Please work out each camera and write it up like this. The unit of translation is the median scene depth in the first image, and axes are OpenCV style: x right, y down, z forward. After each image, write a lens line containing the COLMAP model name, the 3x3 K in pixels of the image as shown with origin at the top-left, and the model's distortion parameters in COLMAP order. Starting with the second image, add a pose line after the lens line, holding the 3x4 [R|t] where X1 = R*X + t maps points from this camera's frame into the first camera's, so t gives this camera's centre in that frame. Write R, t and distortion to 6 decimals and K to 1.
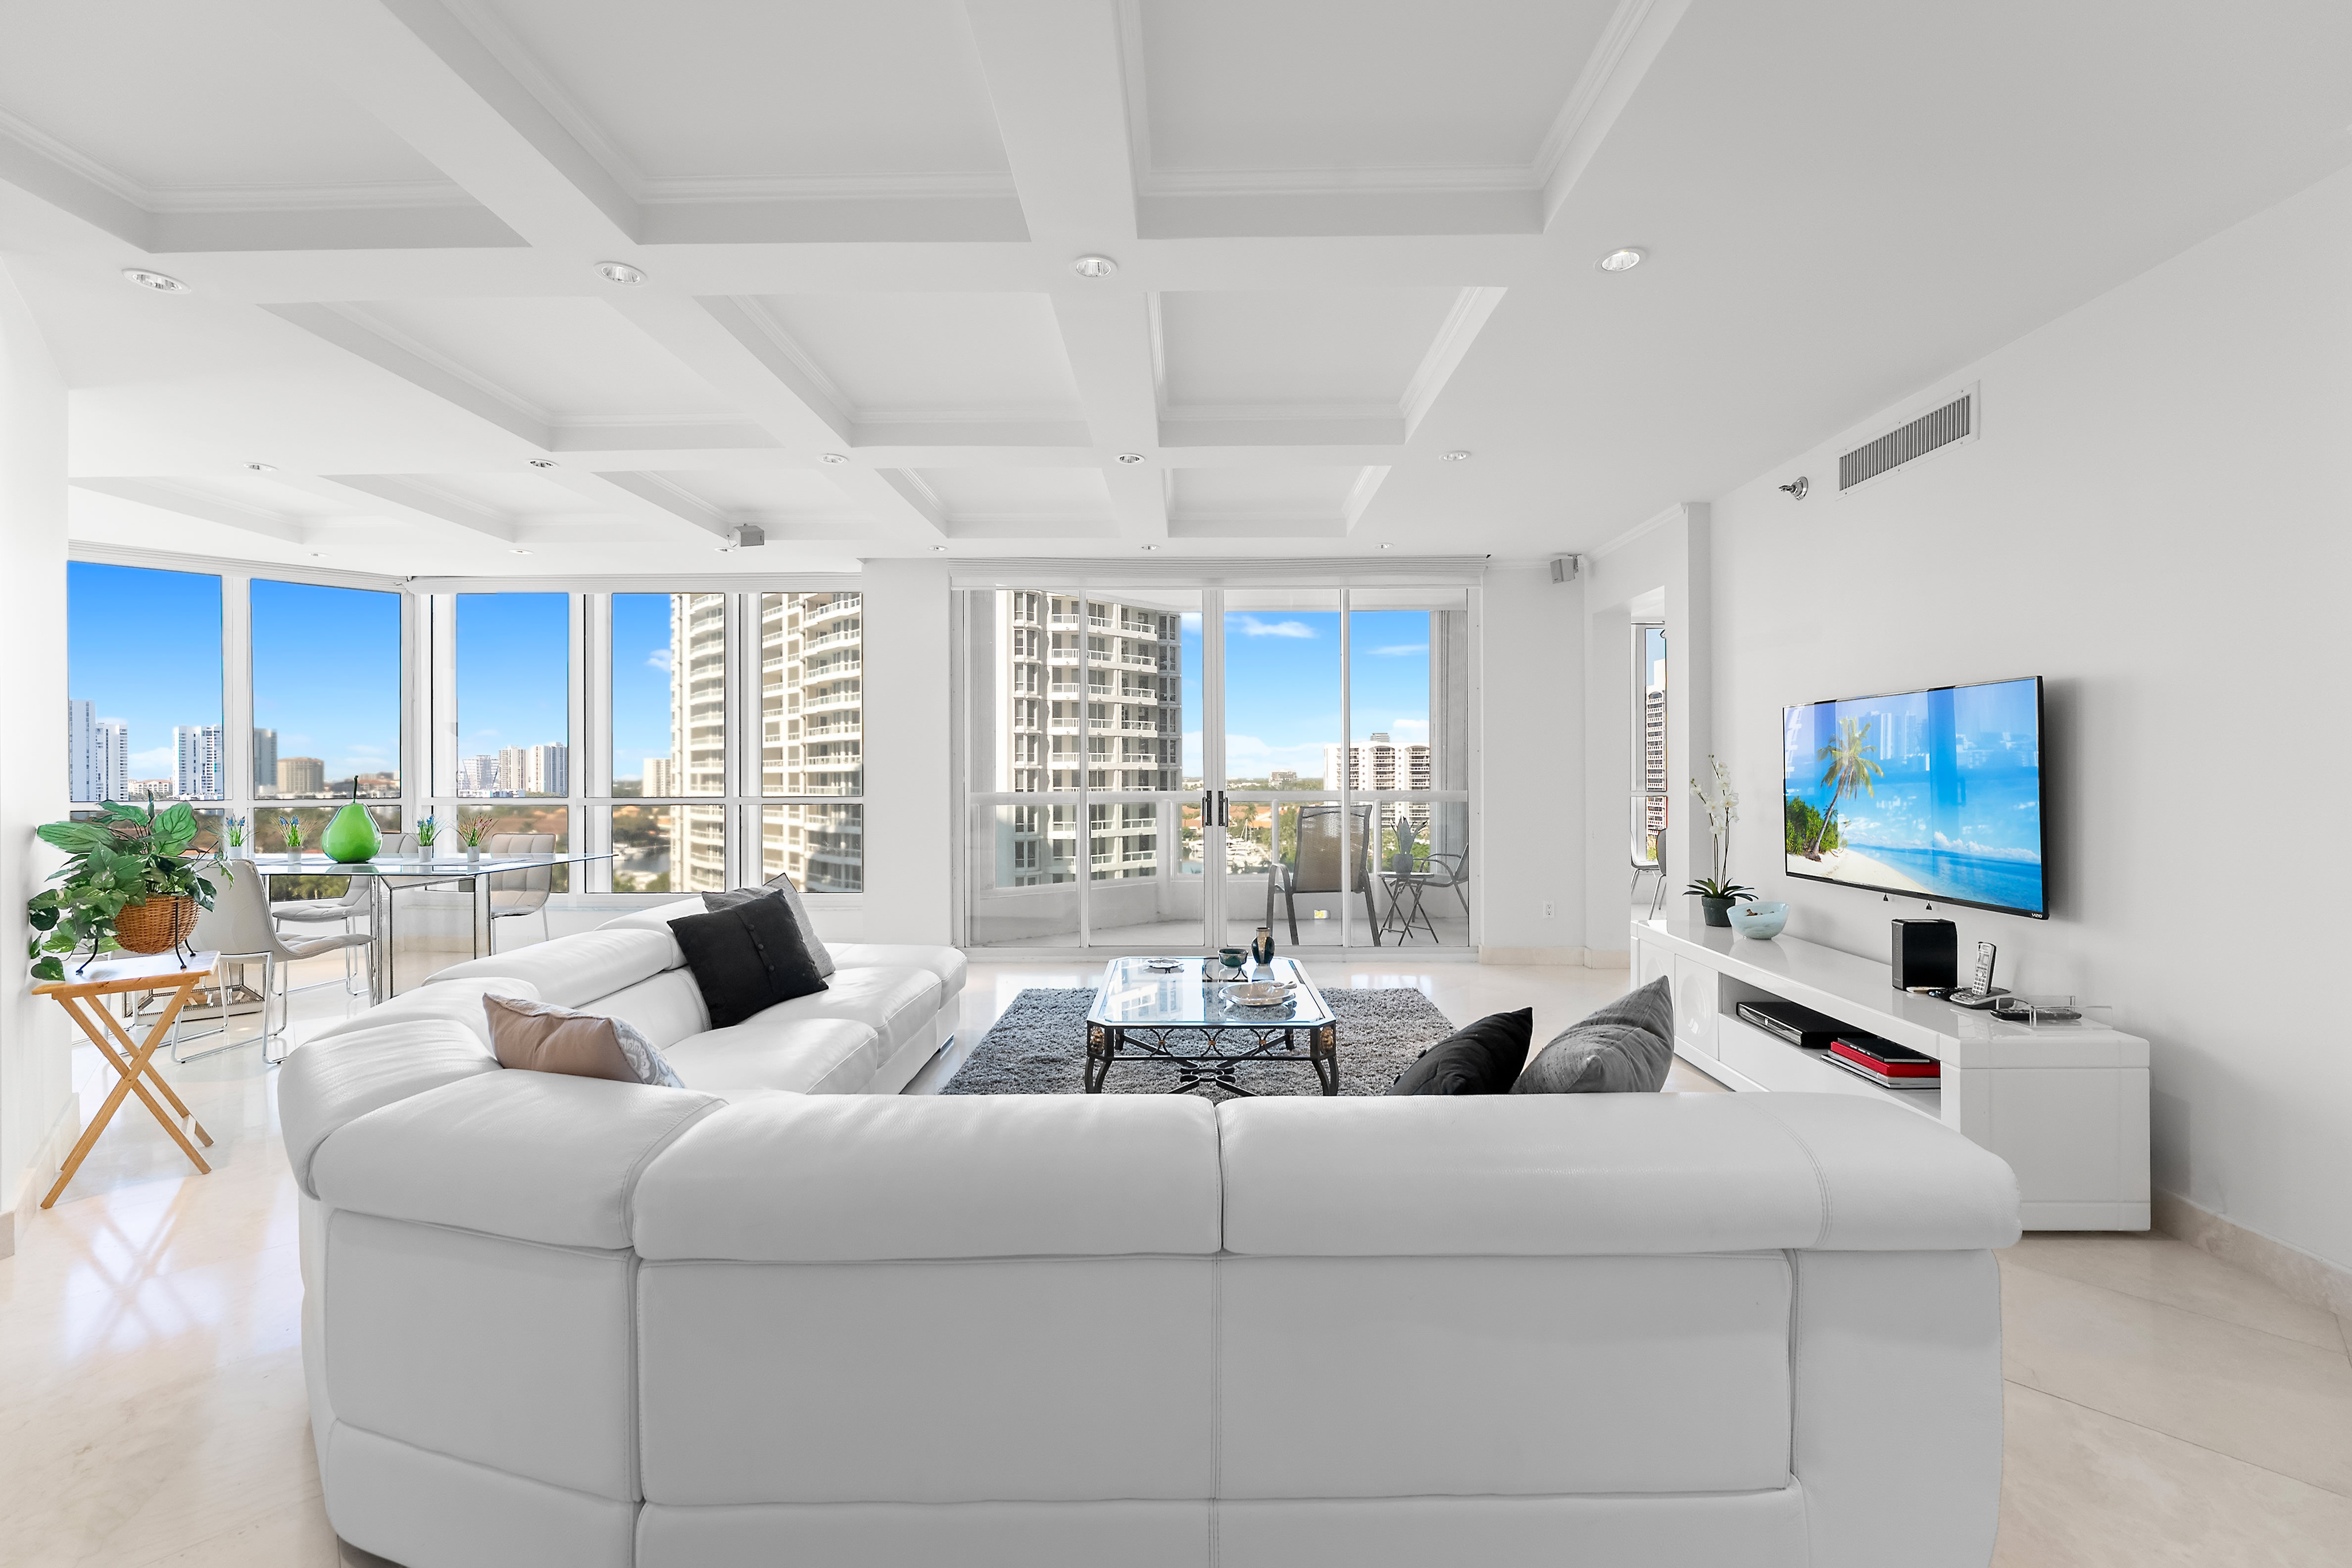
lens RADIAL K [[937.2, 0, 1177.6], [0, 937.2, 787.6], [0, 0, 1]] dist [-0.001485, -0.000308]
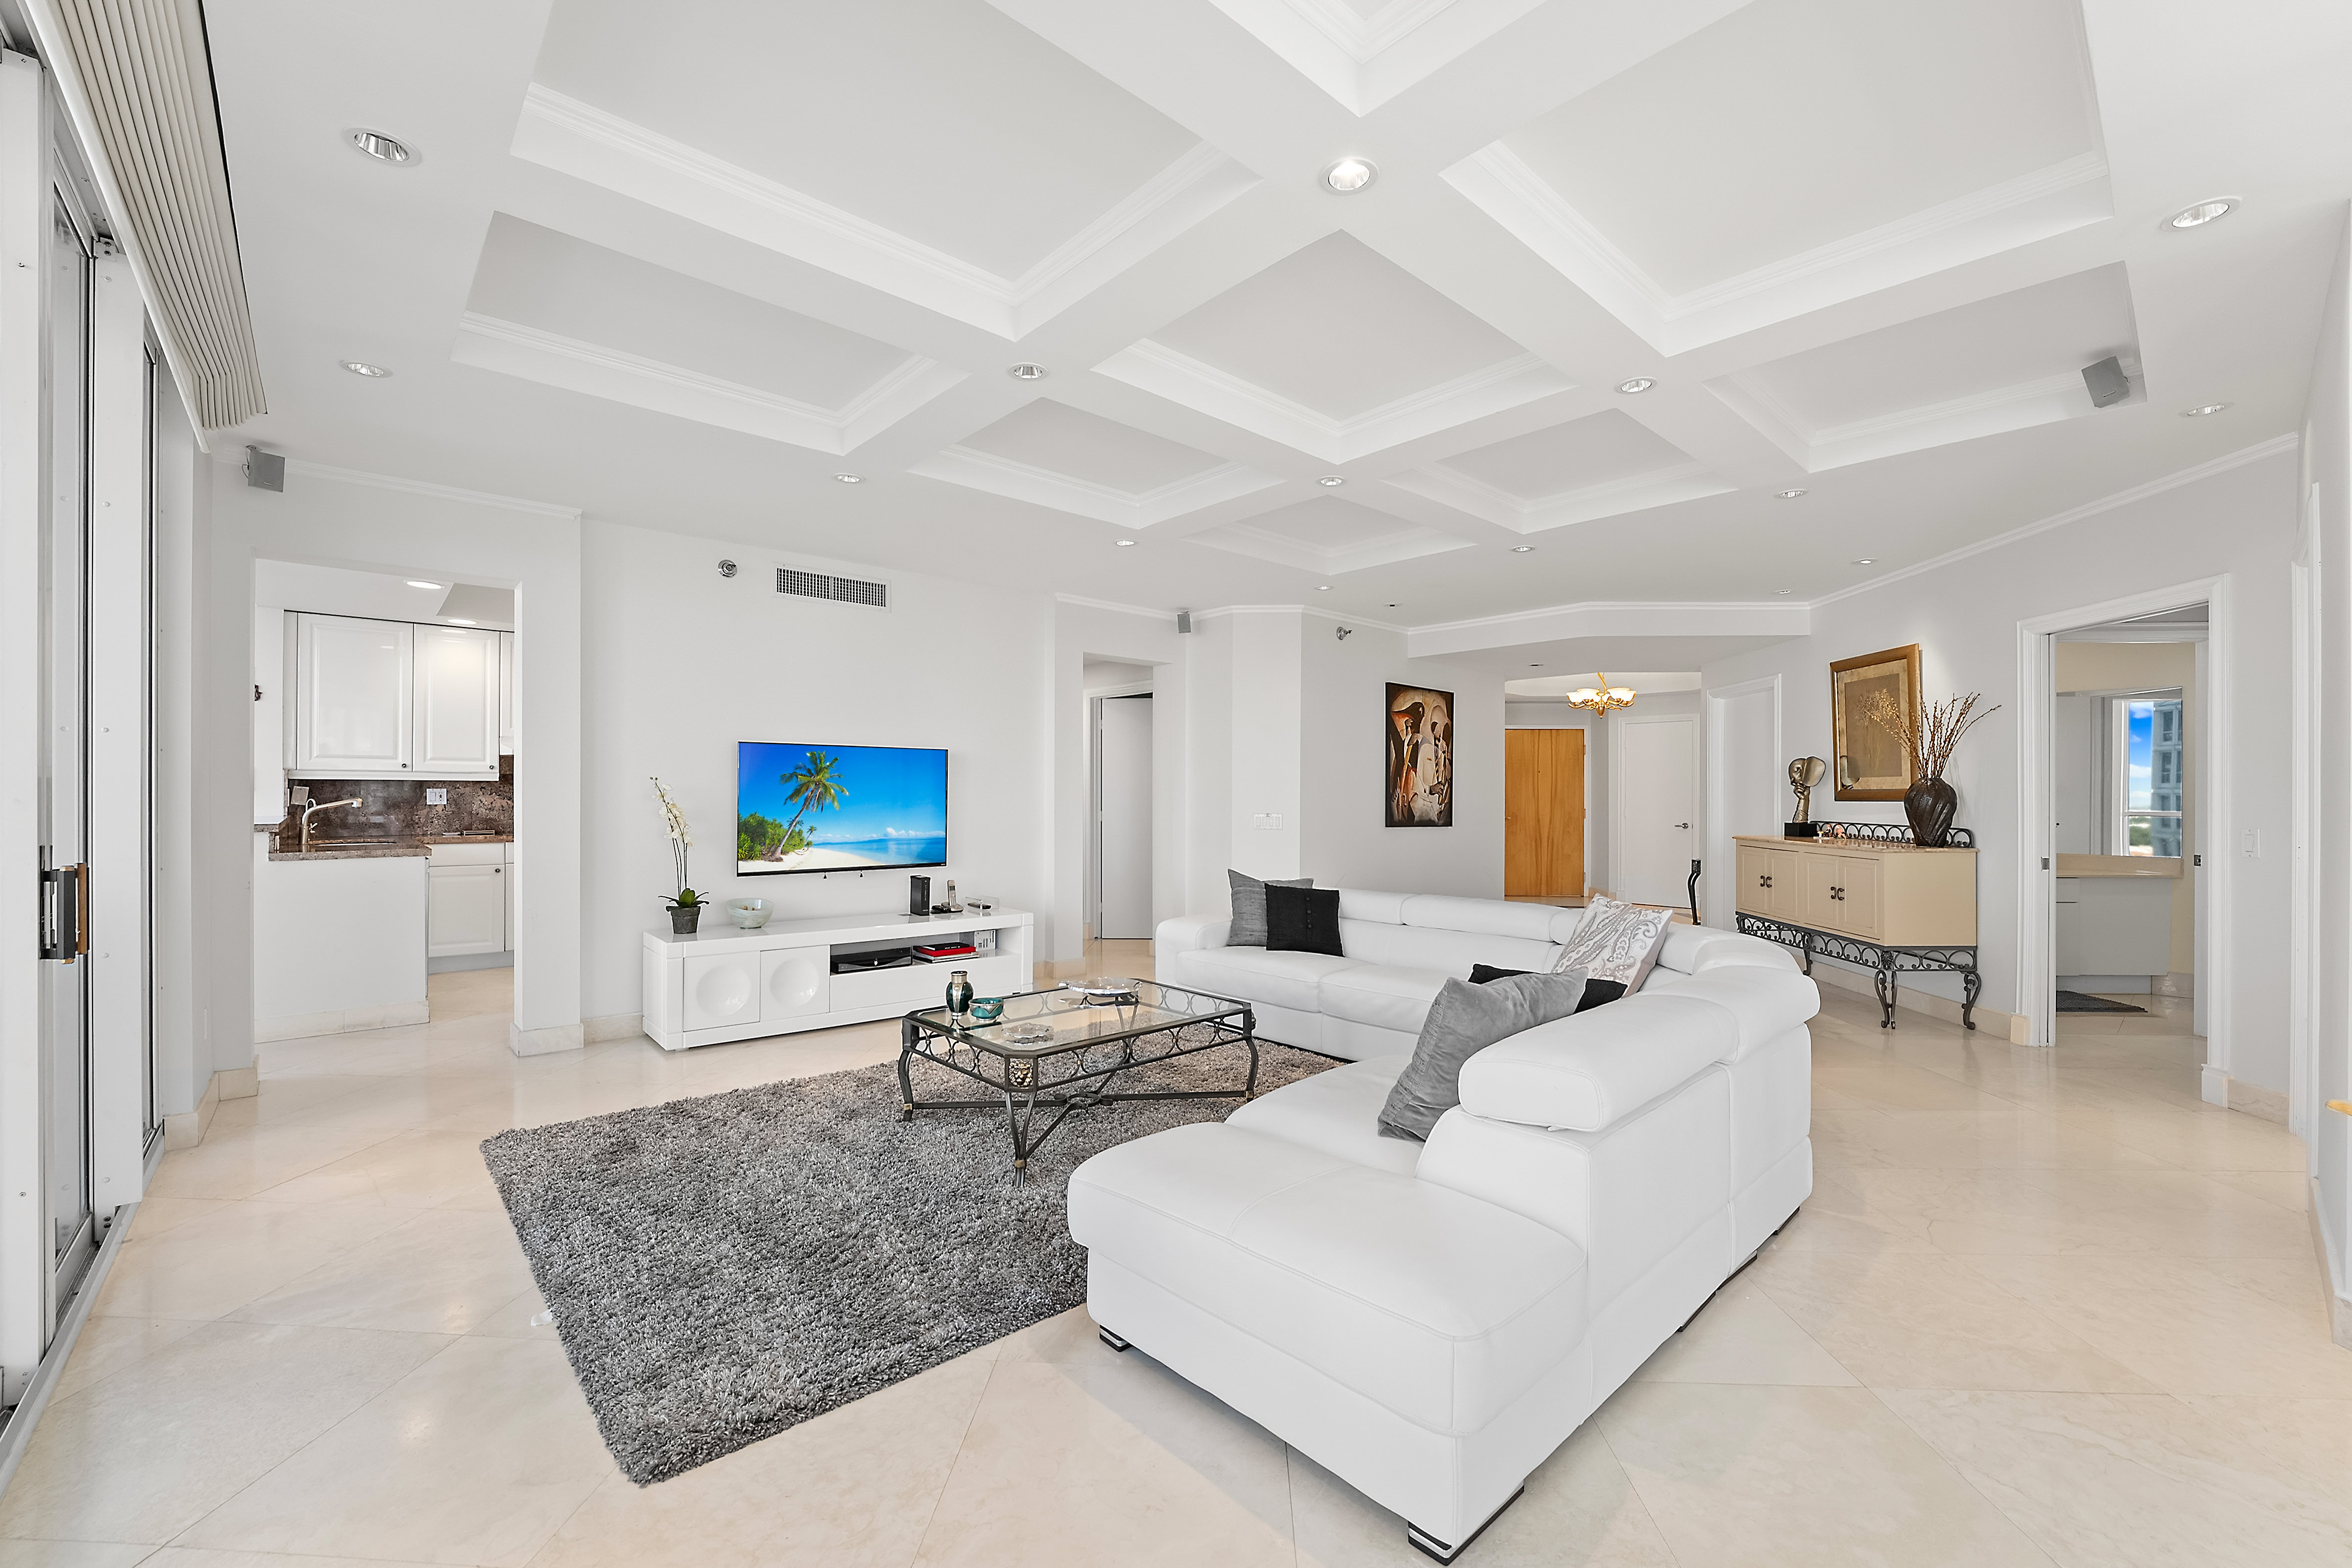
lens RADIAL K [[937.2, 0, 1178.2], [0, 937.2, 793.2], [0, 0, 1]] dist [-0.001485, -0.000308]
pose [[-0.674103, 0.002990, 0.738631, -0.101235], [0.014161, 0.999860, 0.008877, -0.003350], [-0.738502, 0.016443, -0.674051, 0.212717]]
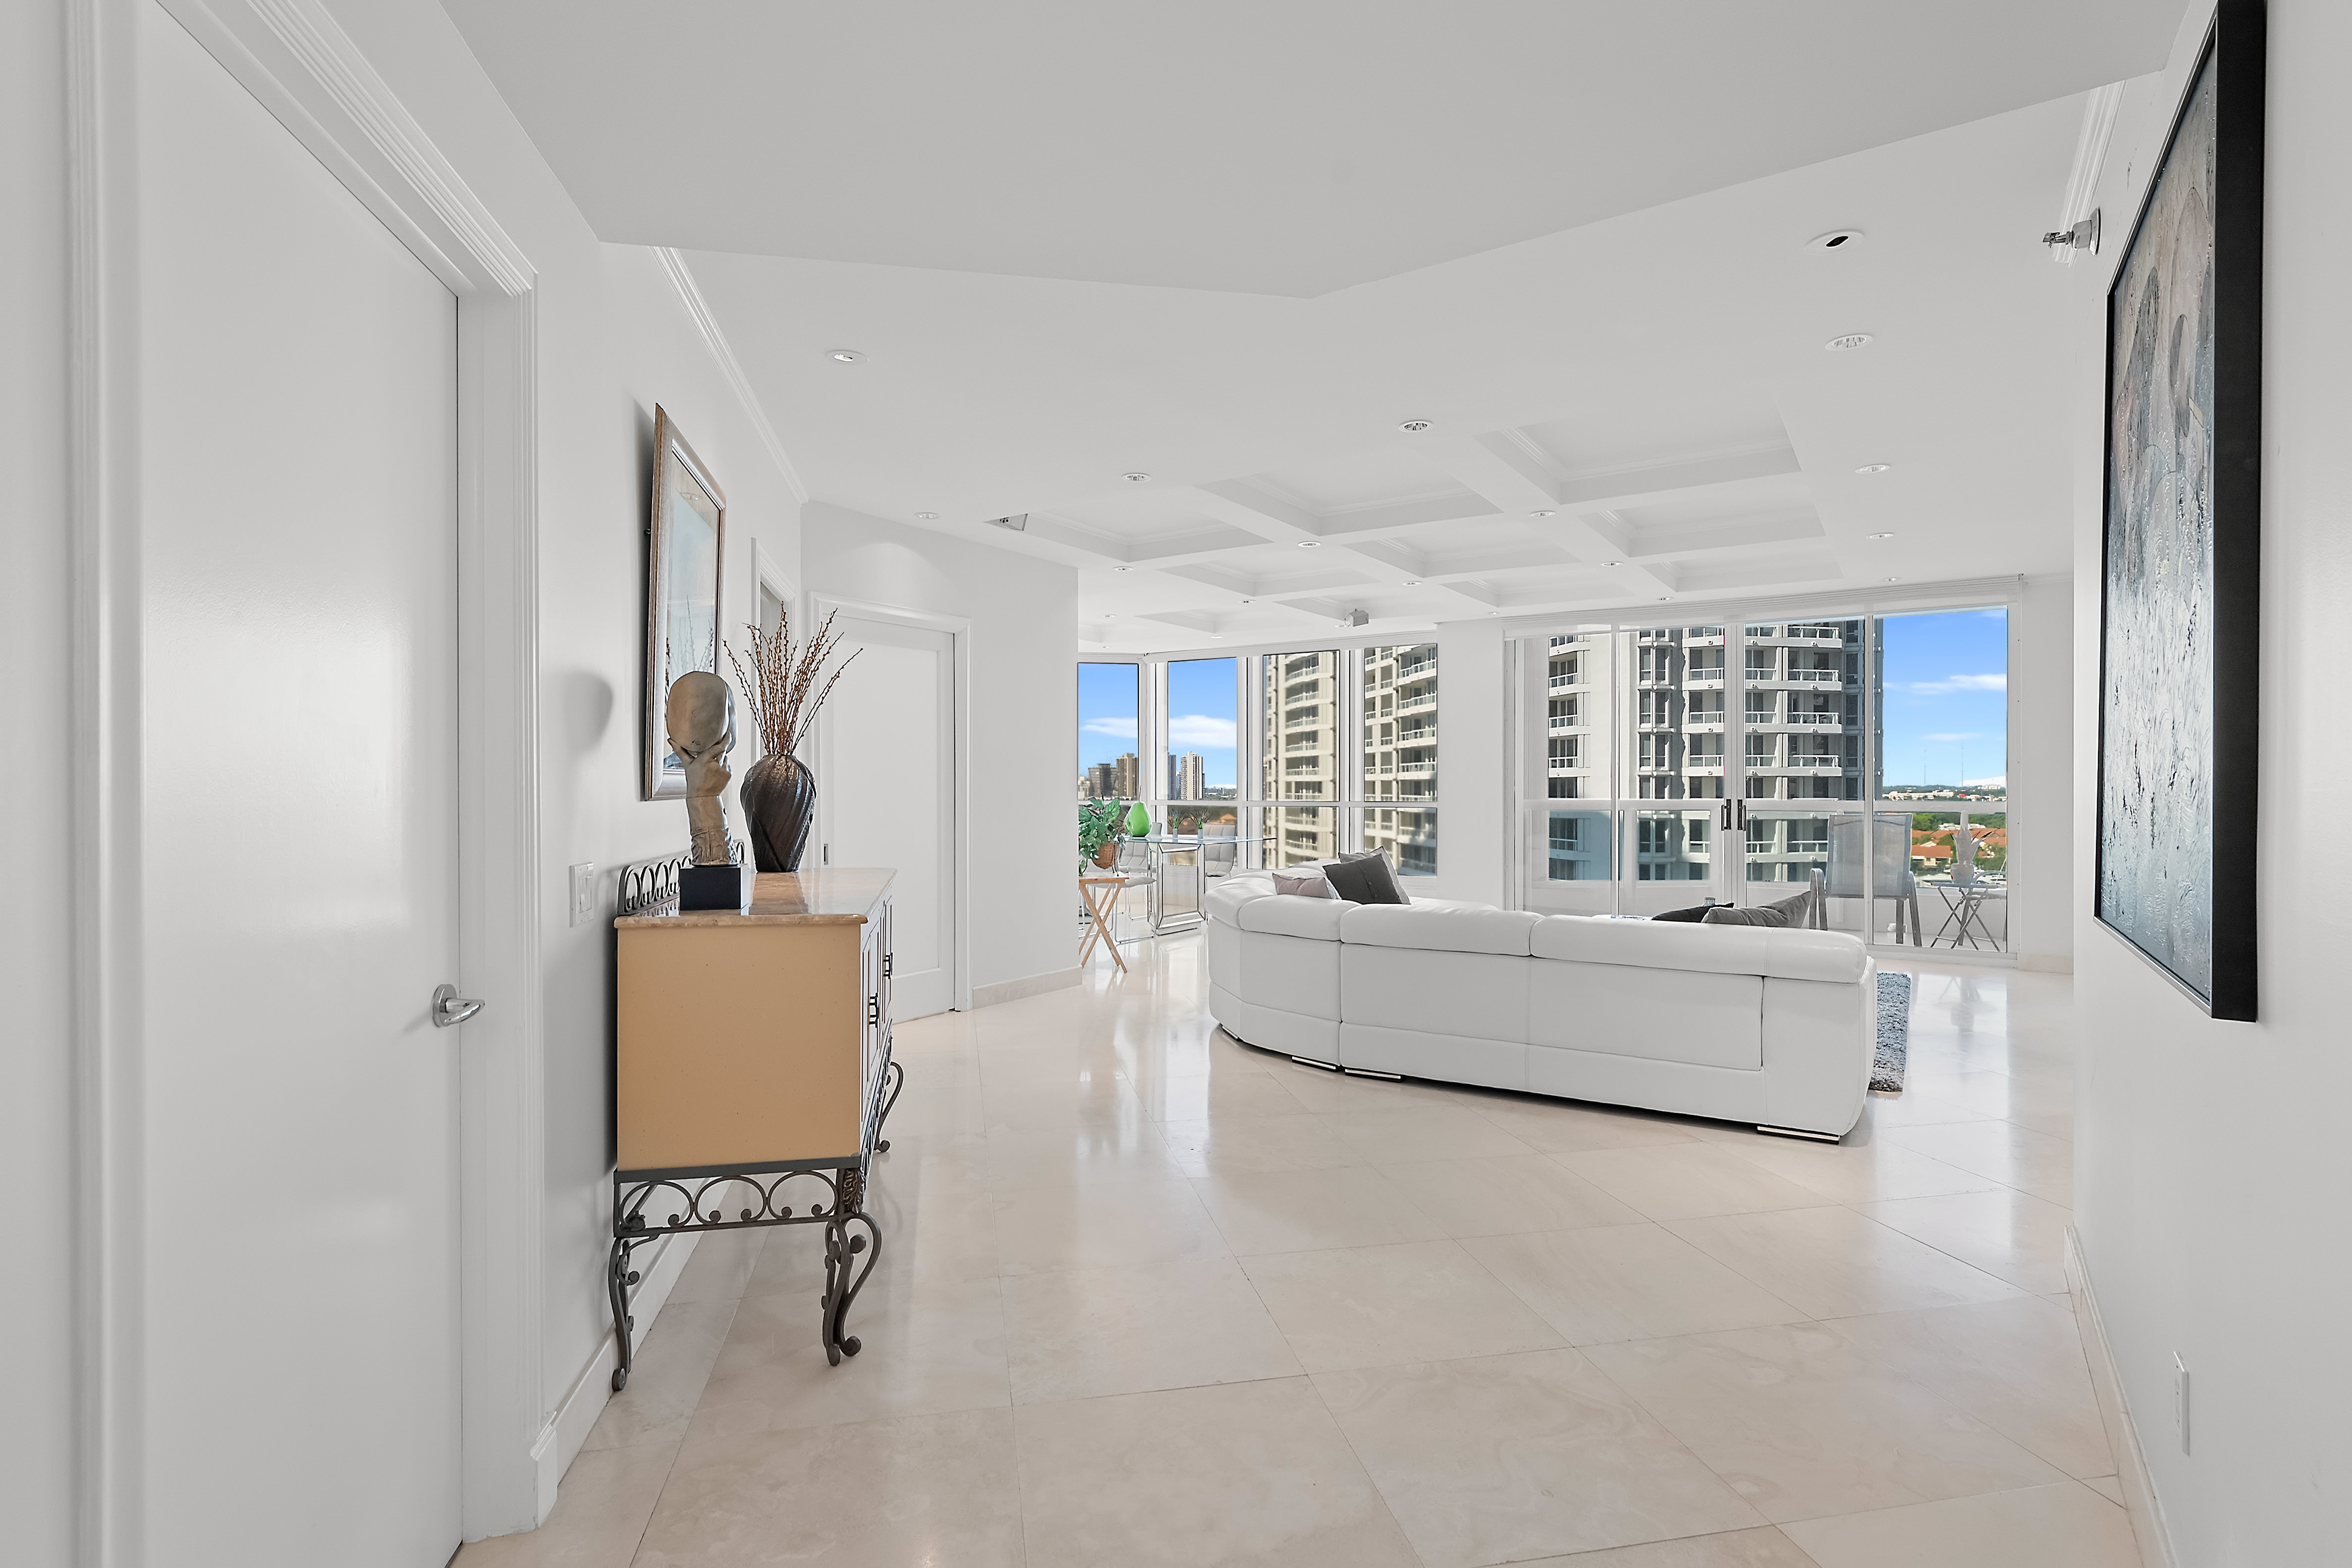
lens RADIAL K [[1137.2, 0, 1148.8], [0, 1137.2, 782.9], [0, 0, 1]] dist [0.004400, 0.000114]
pose [[0.828489, -0.000936, -0.560005, 0.030926], [-0.006314, 0.999919, -0.011013, 0.000298], [0.559970, 0.012660, 0.828416, -0.076204]]
